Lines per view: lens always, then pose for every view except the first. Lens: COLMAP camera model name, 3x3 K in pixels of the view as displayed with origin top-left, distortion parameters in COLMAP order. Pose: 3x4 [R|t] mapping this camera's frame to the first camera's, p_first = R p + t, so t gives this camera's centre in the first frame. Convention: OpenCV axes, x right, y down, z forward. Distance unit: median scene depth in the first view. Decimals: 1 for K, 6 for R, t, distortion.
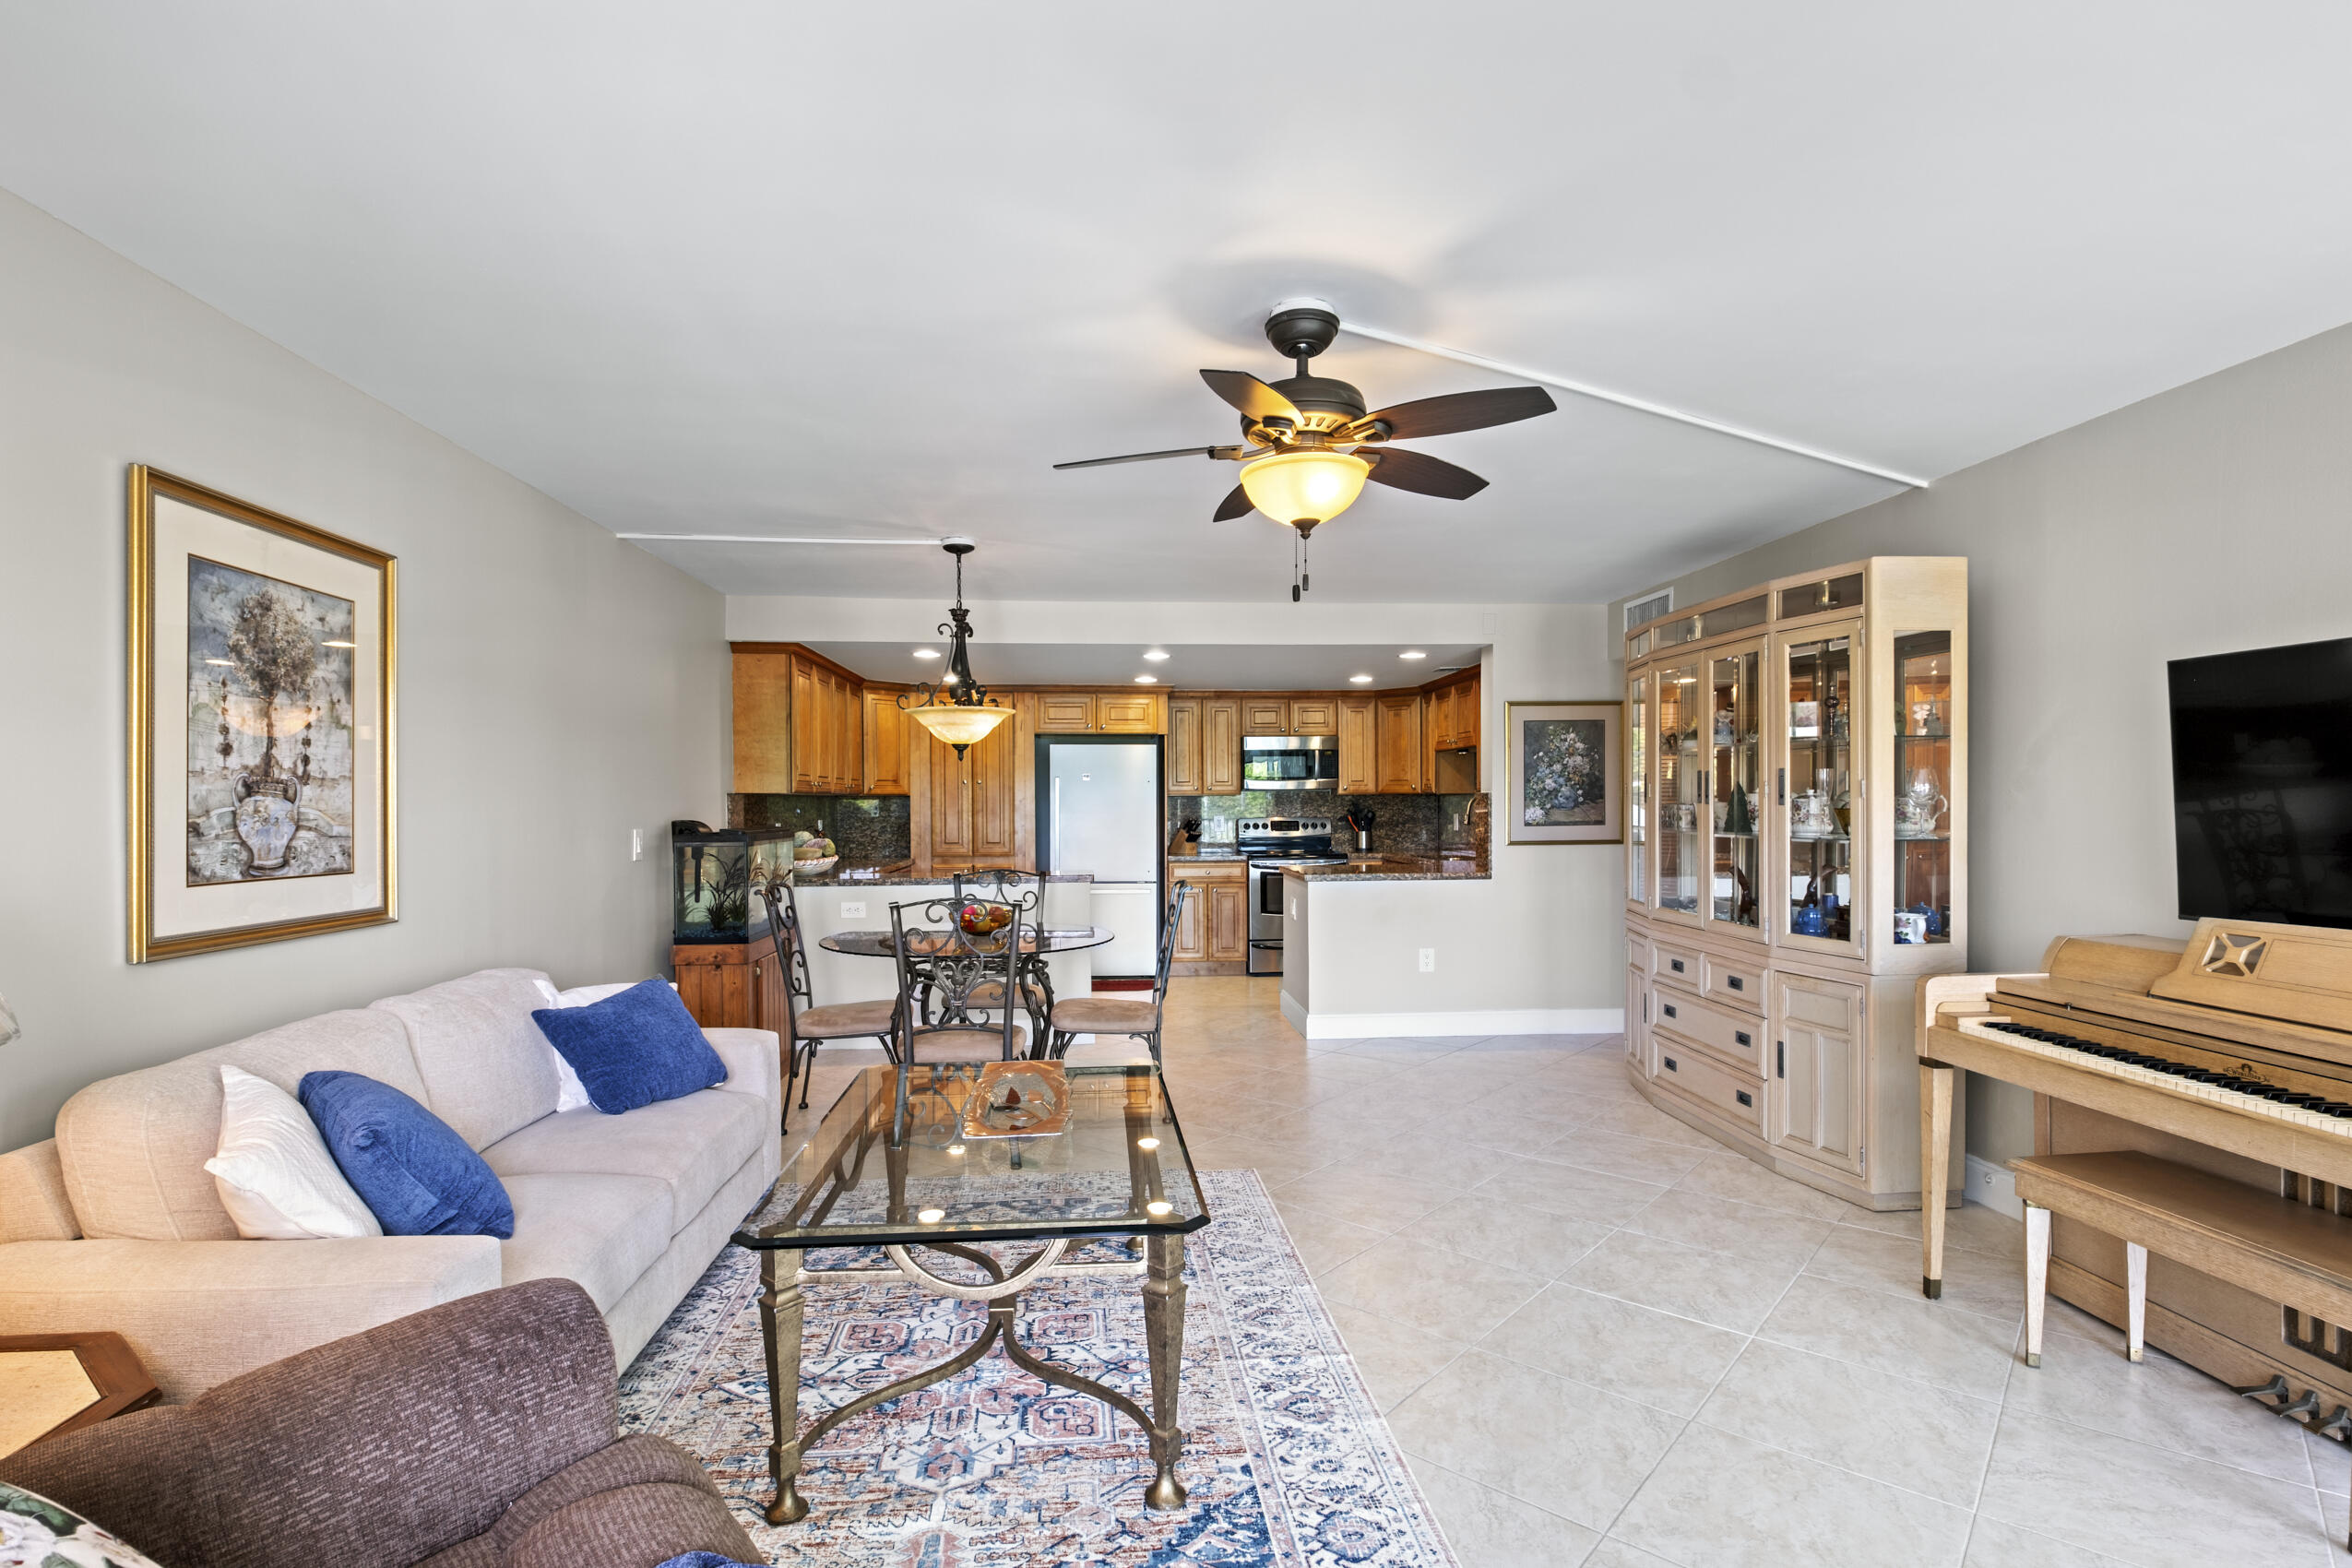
lens RADIAL K [[1113.8, 0, 1164.2], [0, 1113.8, 807.0], [0, 0, 1]] dist [0.003218, -0.011296]
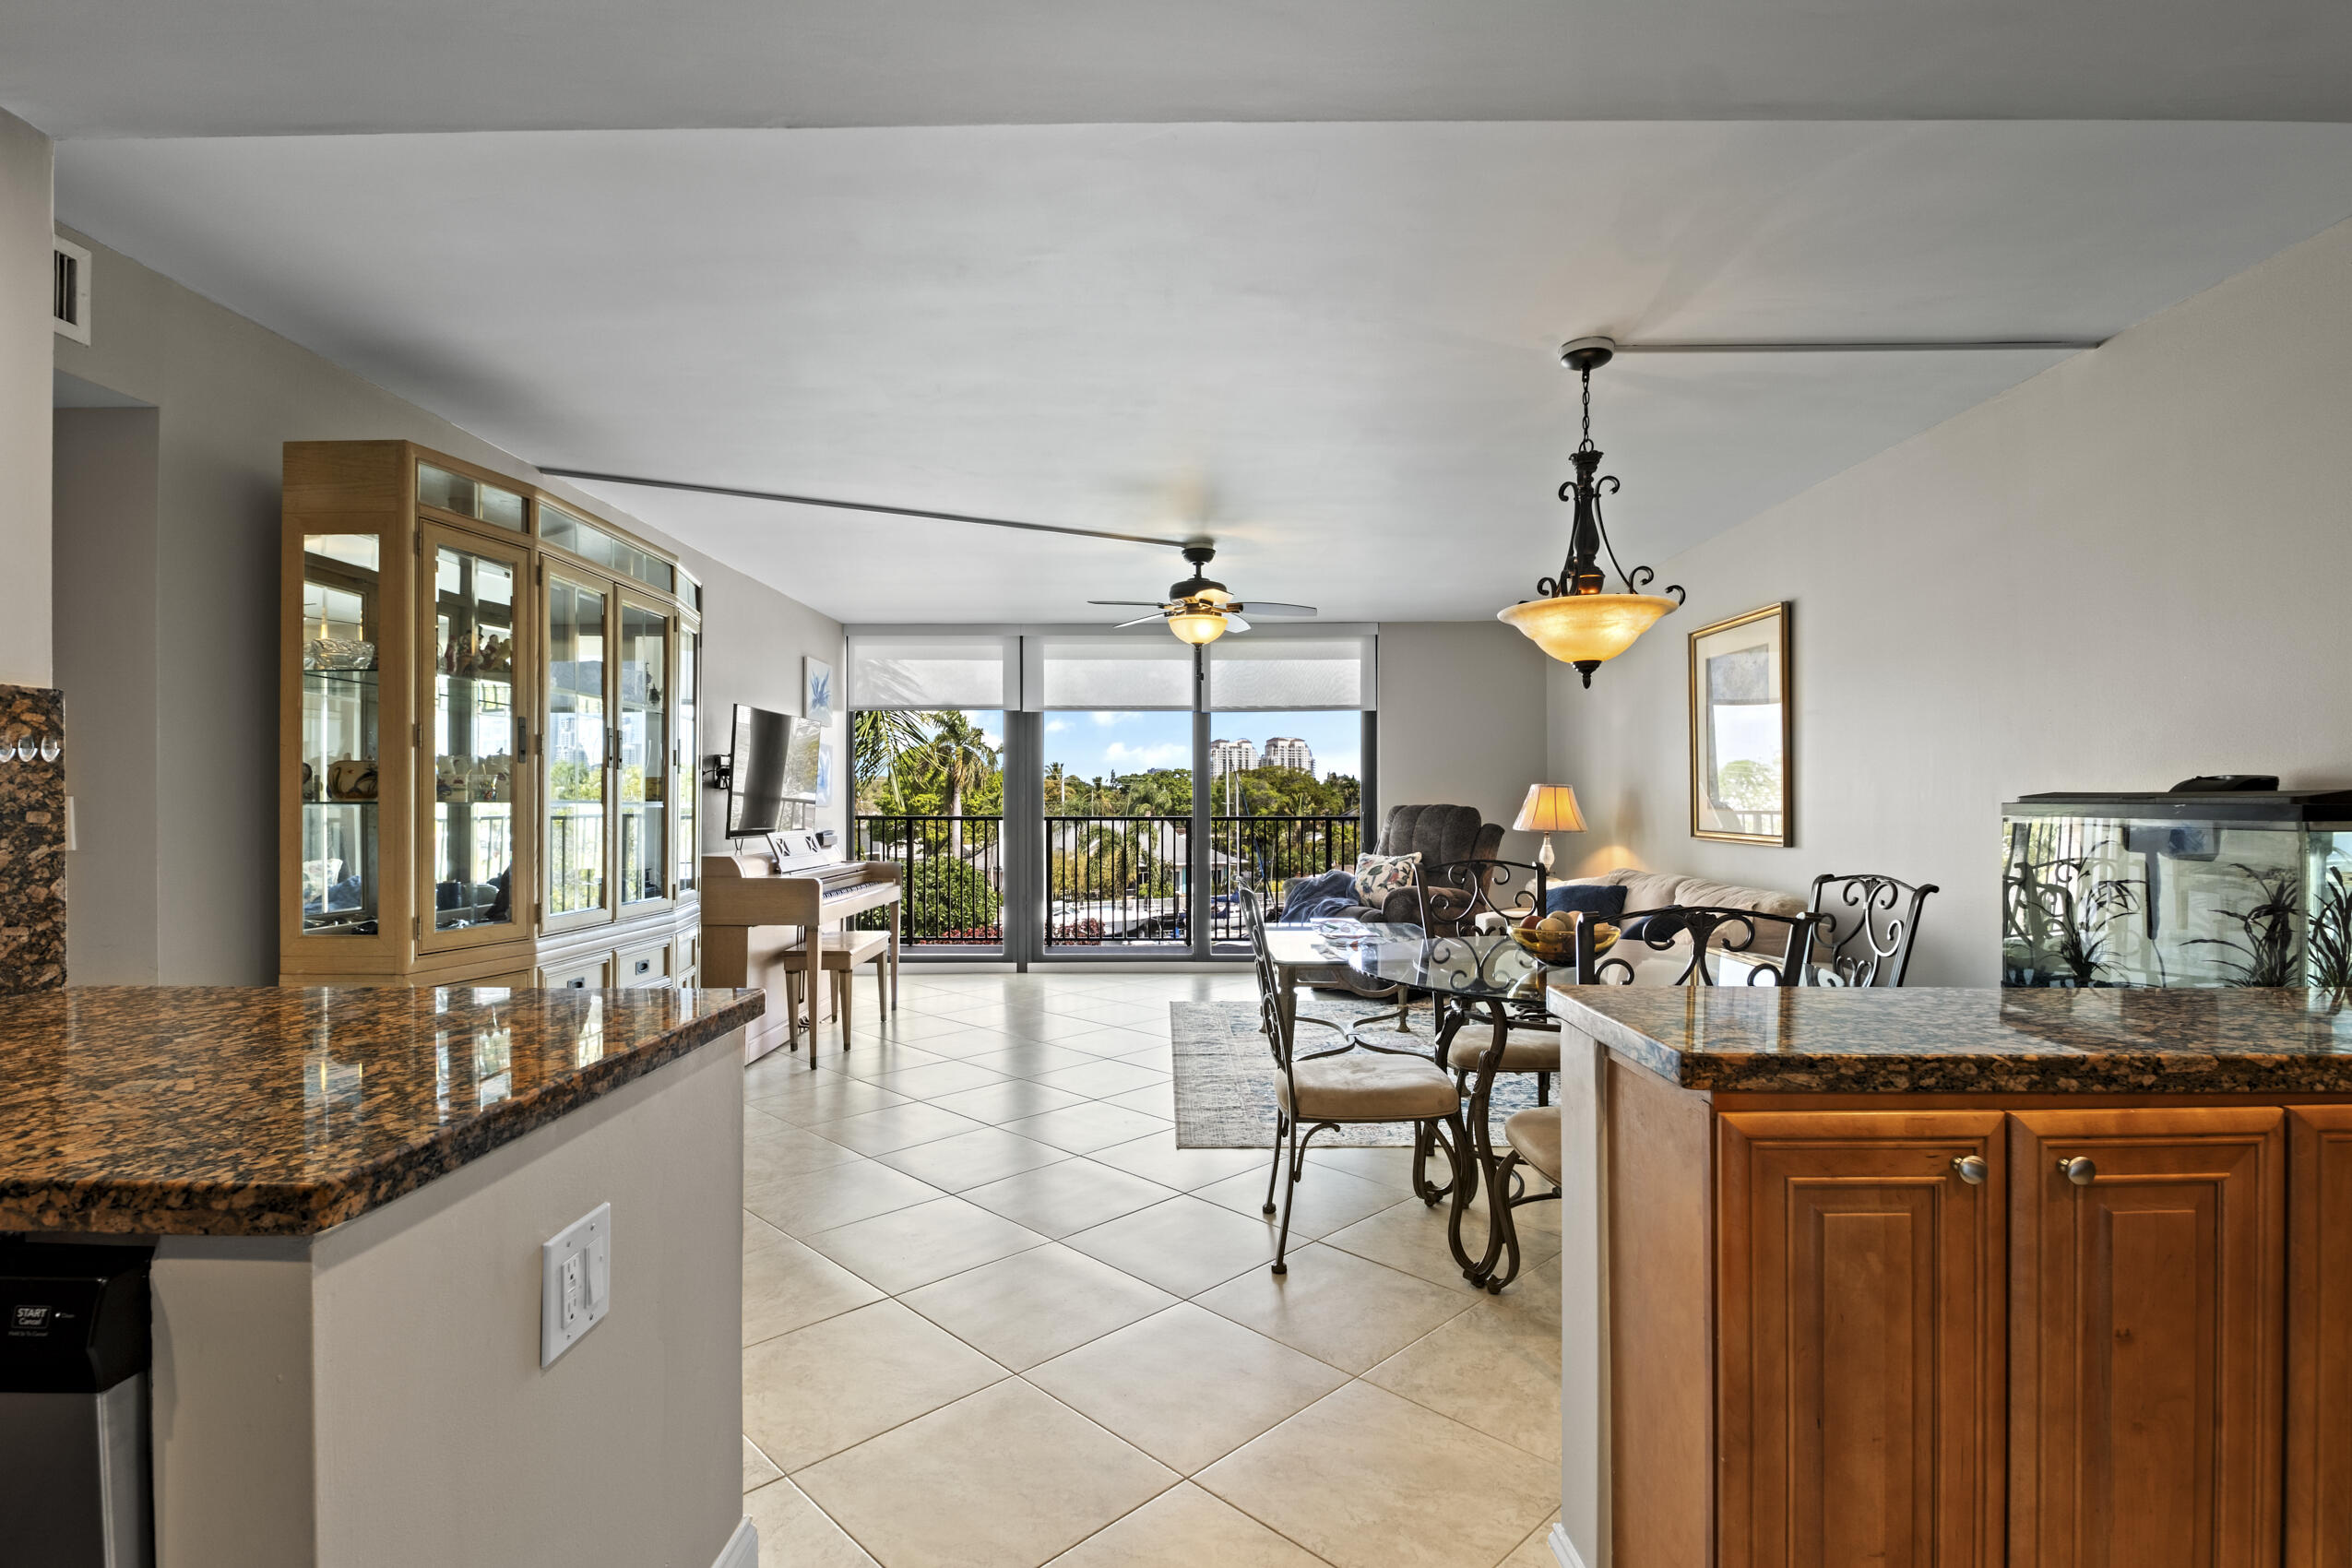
lens RADIAL K [[1113.8, 0, 1193.3], [0, 1113.8, 796.6], [0, 0, 1]] dist [0.003218, -0.011296]
pose [[-0.998030, 0.007334, 0.062310, 0.003648], [0.007414, 0.999972, 0.001053, 0.024269], [-0.062301, 0.001513, -0.998056, 2.147116]]
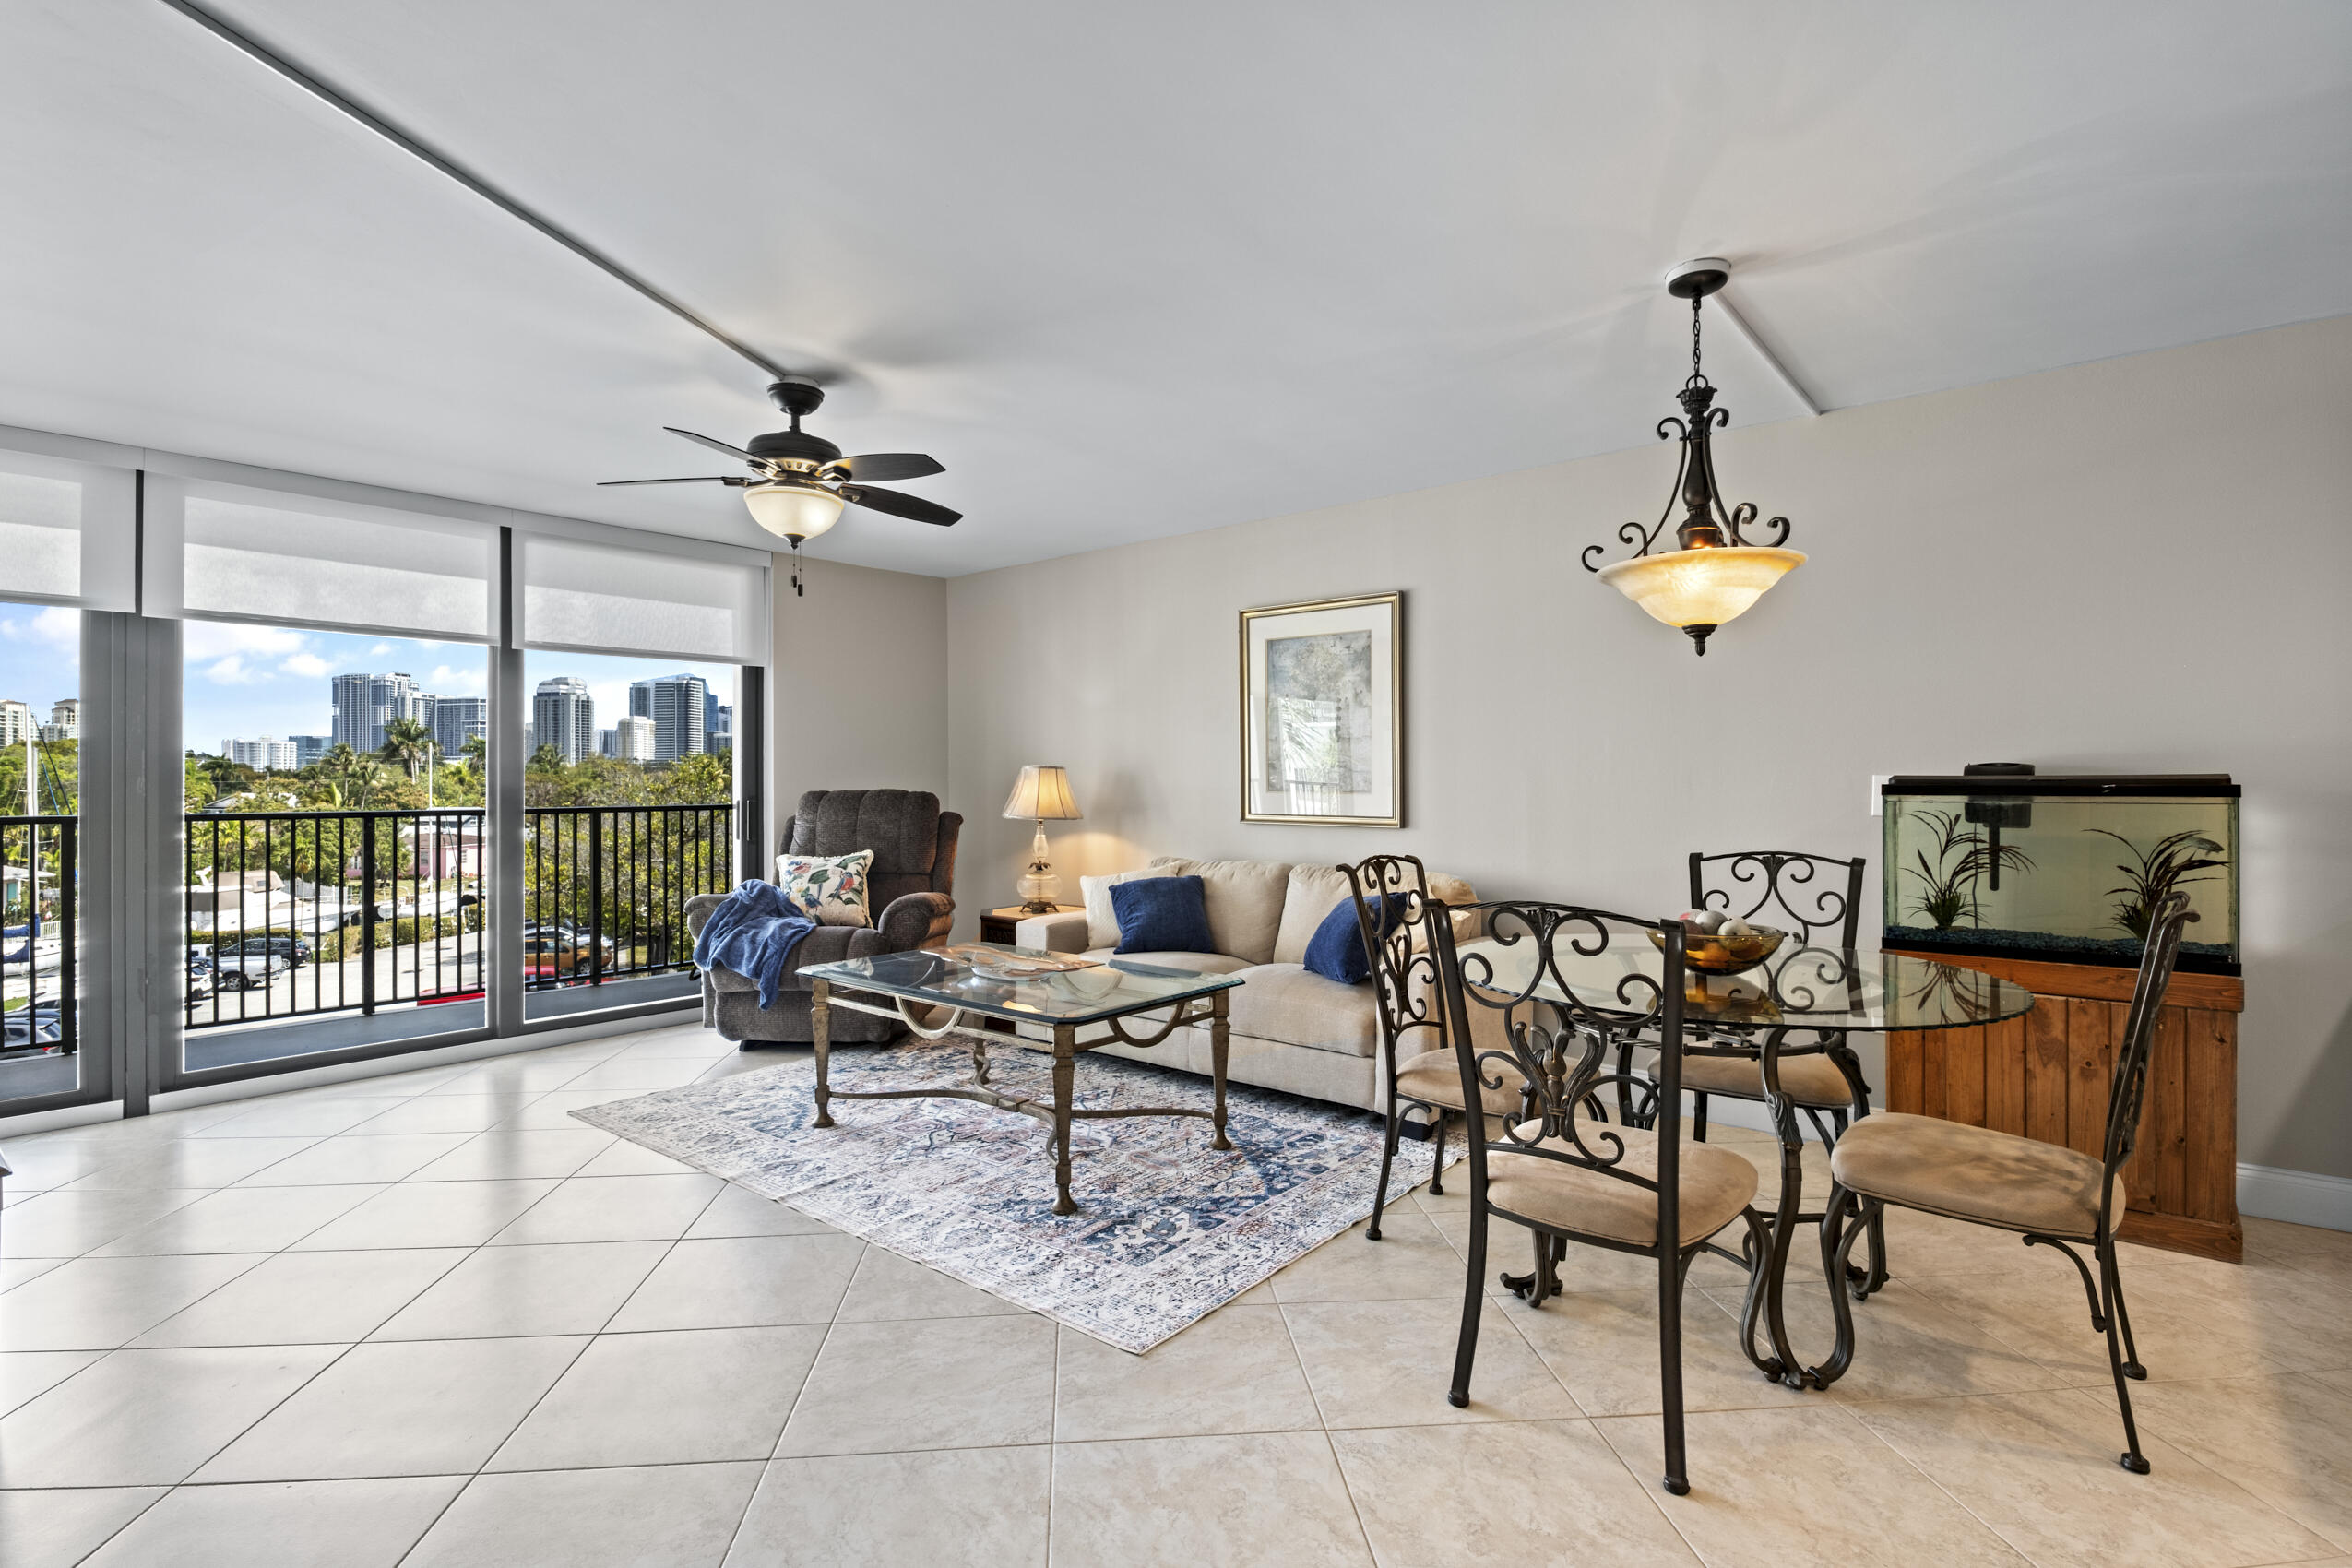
lens RADIAL K [[1113.8, 0, 1178.9], [0, 1113.8, 773.8], [0, 0, 1]] dist [0.003218, -0.011296]
pose [[-0.693366, 0.000840, -0.720585, 0.530071], [0.003025, 0.999994, -0.001745, 0.024854], [0.720579, -0.003390, -0.693364, 1.561237]]
